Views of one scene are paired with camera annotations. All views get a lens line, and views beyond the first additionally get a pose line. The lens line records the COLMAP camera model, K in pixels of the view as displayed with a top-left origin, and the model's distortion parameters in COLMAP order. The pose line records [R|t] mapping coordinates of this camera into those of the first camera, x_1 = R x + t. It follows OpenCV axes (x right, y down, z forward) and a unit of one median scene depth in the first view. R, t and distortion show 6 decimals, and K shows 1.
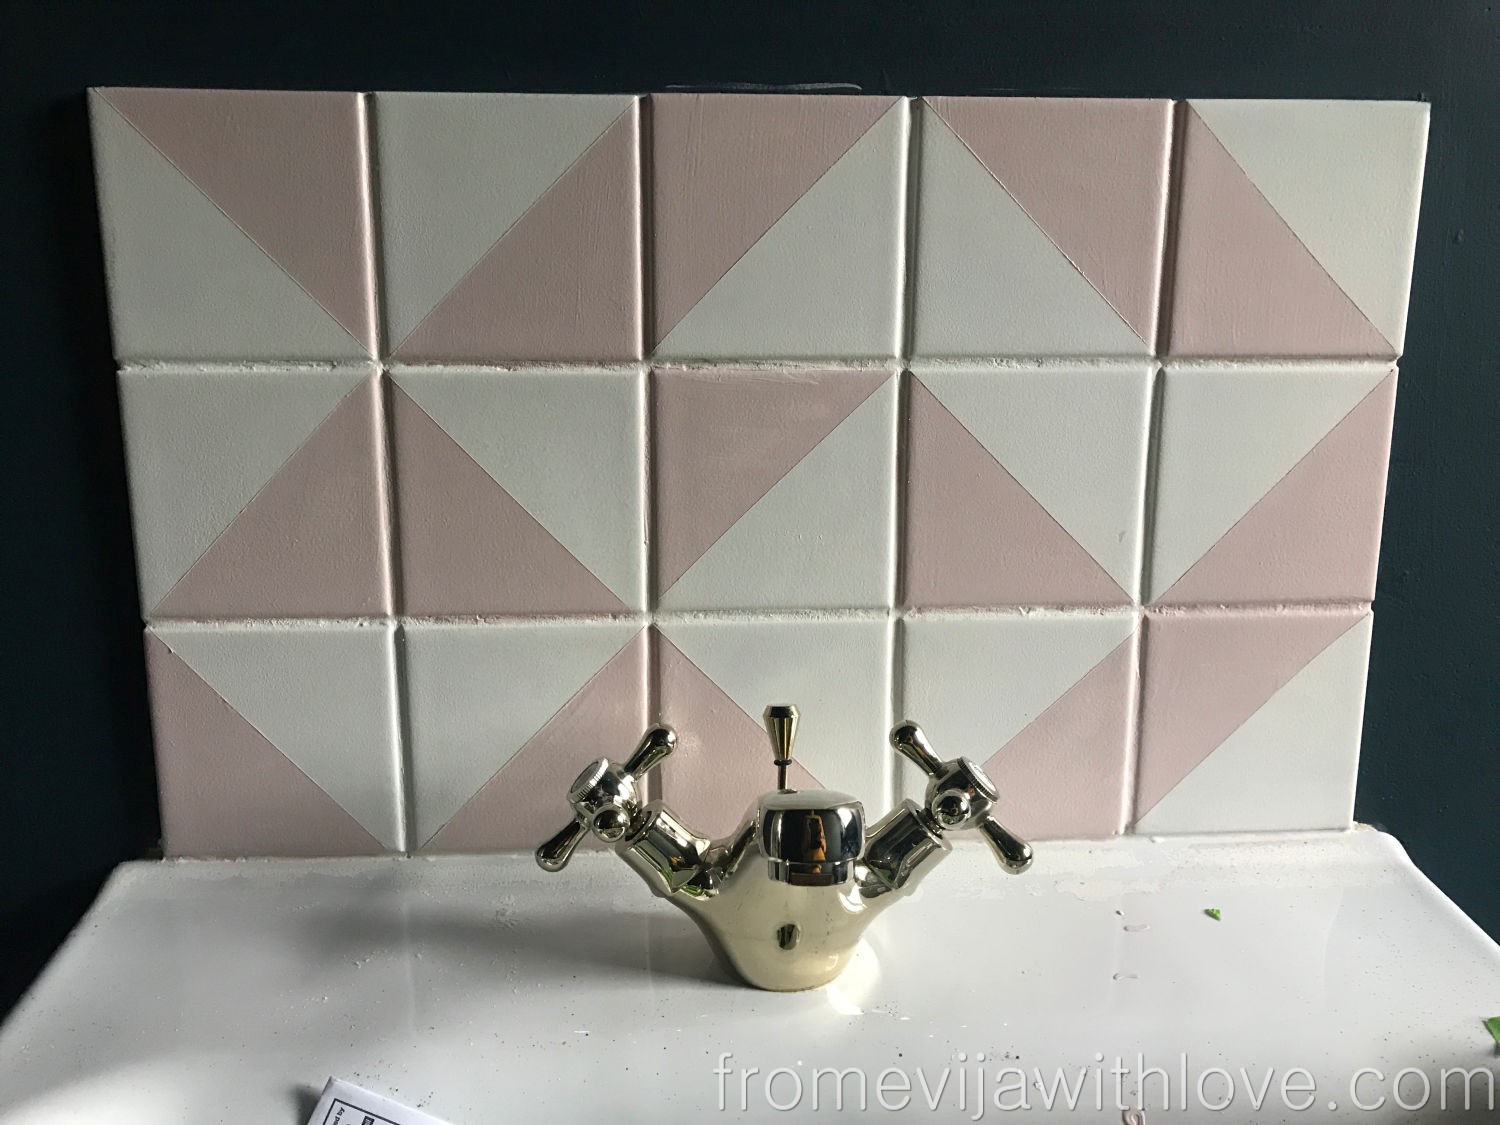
lens RADIAL K [[1234.2, 0, 749.2], [0, 1234.2, 566.0], [0, 0, 1]] dist [0.017525, 0.001412]
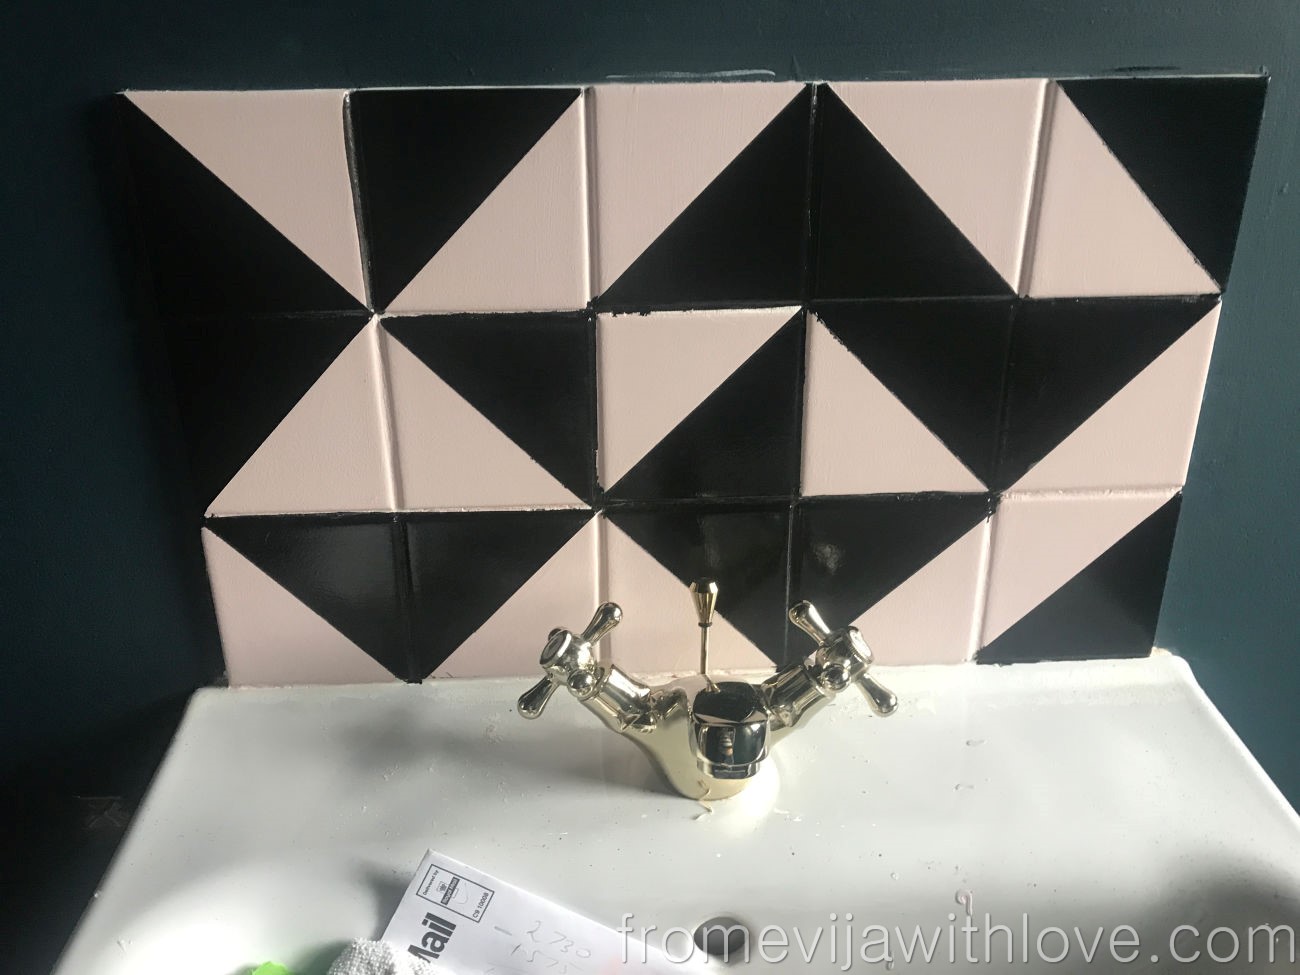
lens RADIAL K [[1069.6, 0, 651.2], [0, 1069.6, 482.9], [0, 0, 1]] dist [0.017525, 0.001412]
pose [[0.999857, -0.003823, -0.016488, -0.010222], [0.006996, 0.980392, 0.196934, -0.212176], [0.015412, -0.197021, 0.980278, -0.062224]]
